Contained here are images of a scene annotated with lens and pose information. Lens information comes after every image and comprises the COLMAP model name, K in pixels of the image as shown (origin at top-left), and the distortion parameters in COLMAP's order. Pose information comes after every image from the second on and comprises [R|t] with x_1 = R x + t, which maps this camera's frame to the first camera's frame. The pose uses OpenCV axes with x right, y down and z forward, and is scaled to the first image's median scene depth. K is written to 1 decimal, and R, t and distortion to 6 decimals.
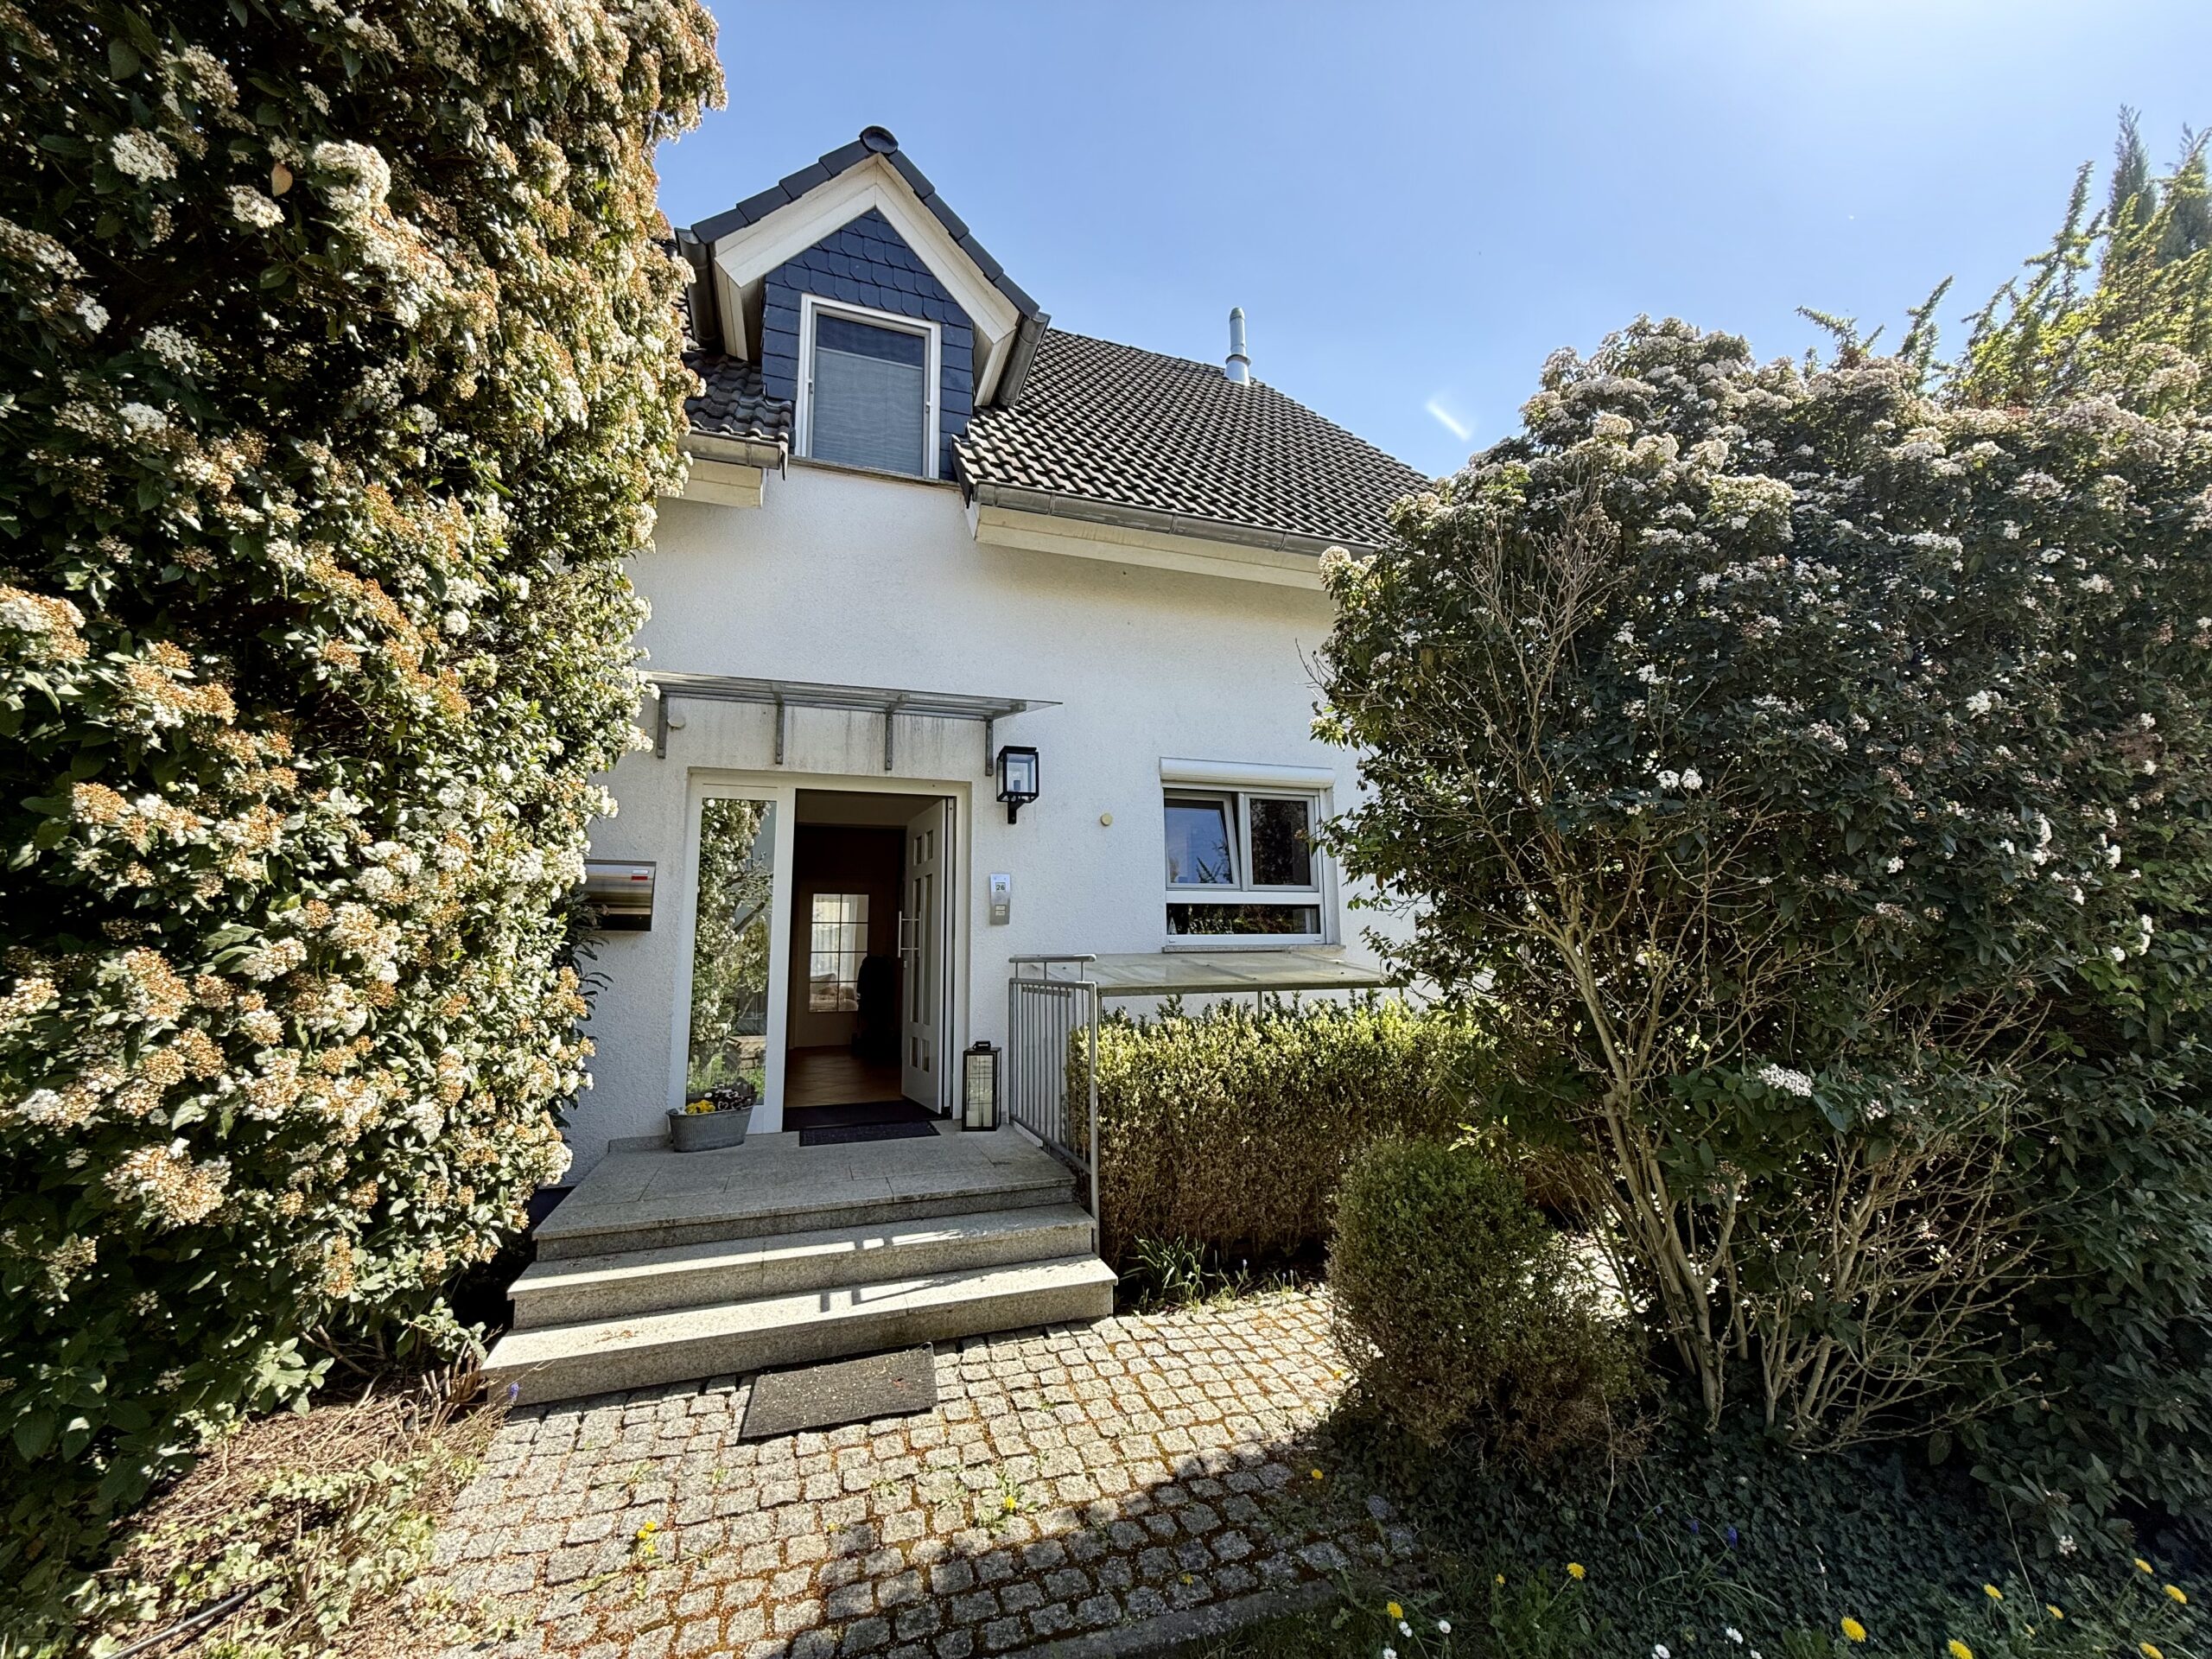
lens RADIAL K [[879.6, 0, 1113.5], [0, 879.6, 825.4], [0, 0, 1]] dist [-0.003517, 0.000219]
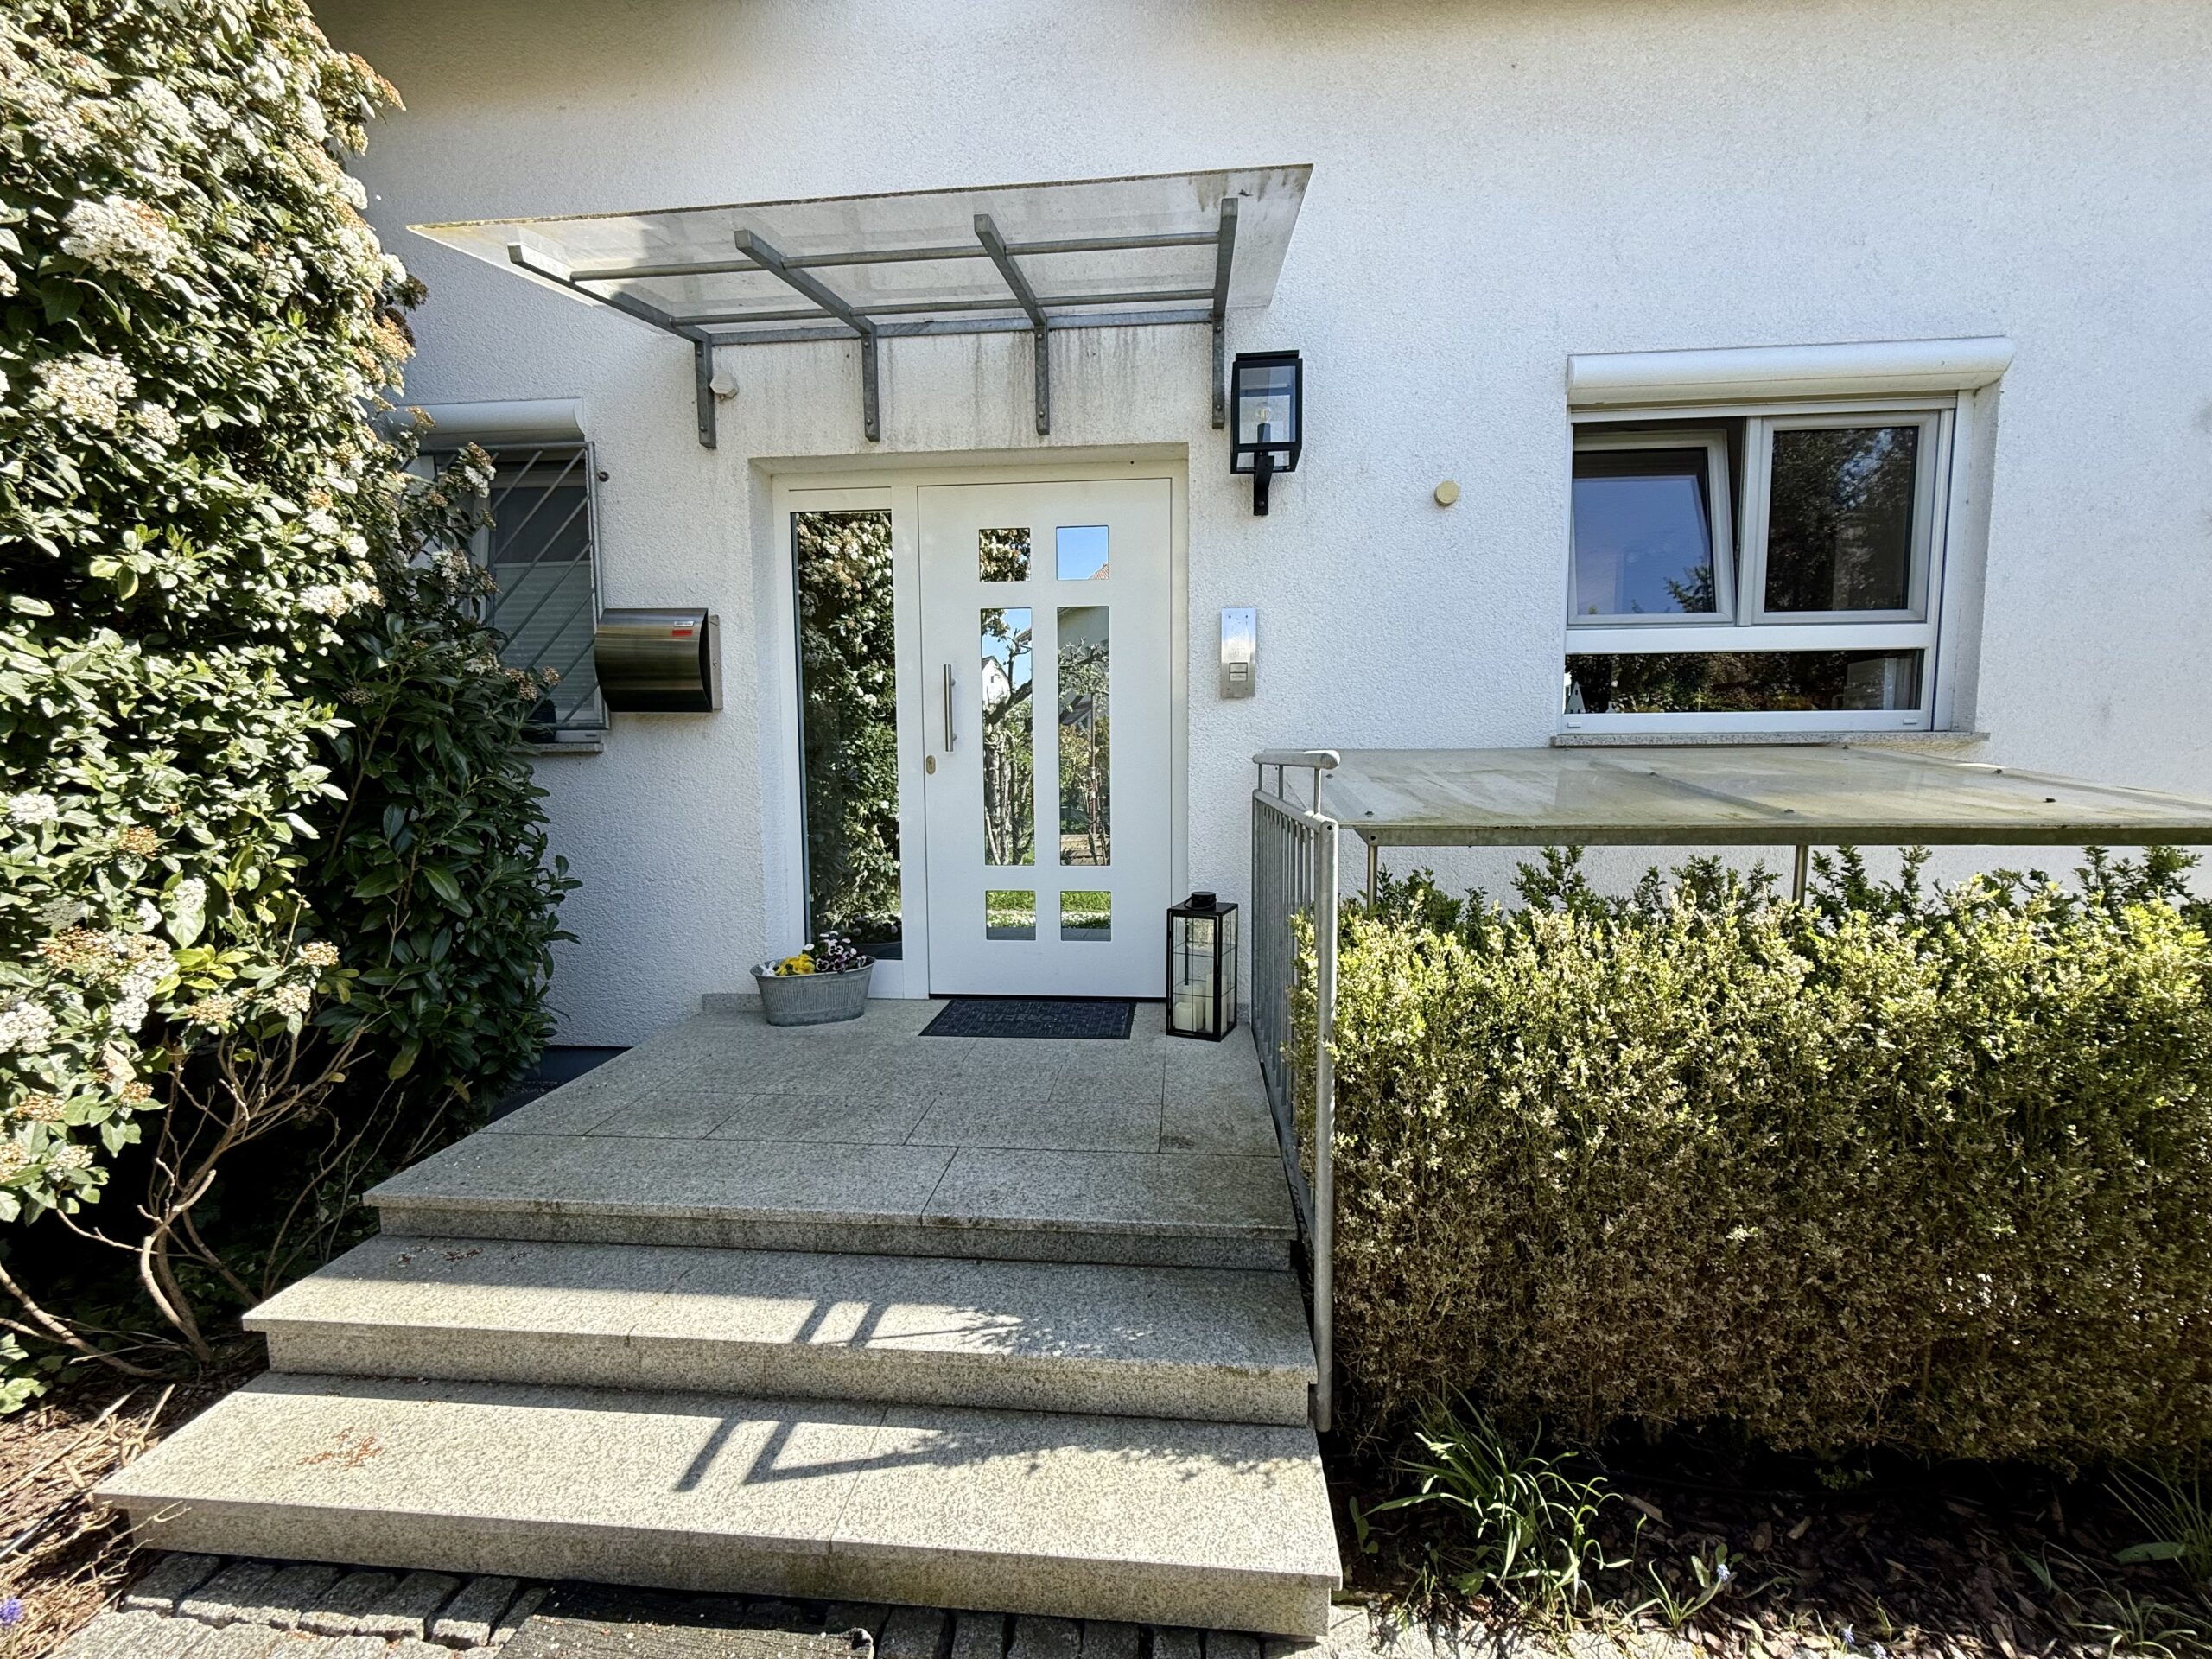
lens RADIAL K [[879.6, 0, 1113.5], [0, 879.6, 825.4], [0, 0, 1]] dist [-0.003517, 0.000219]
pose [[0.910760, 0.042438, -0.410749, 0.045656], [0.053852, 0.974004, 0.220039, 0.078211], [0.409409, -0.222522, 0.884798, 0.538588]]
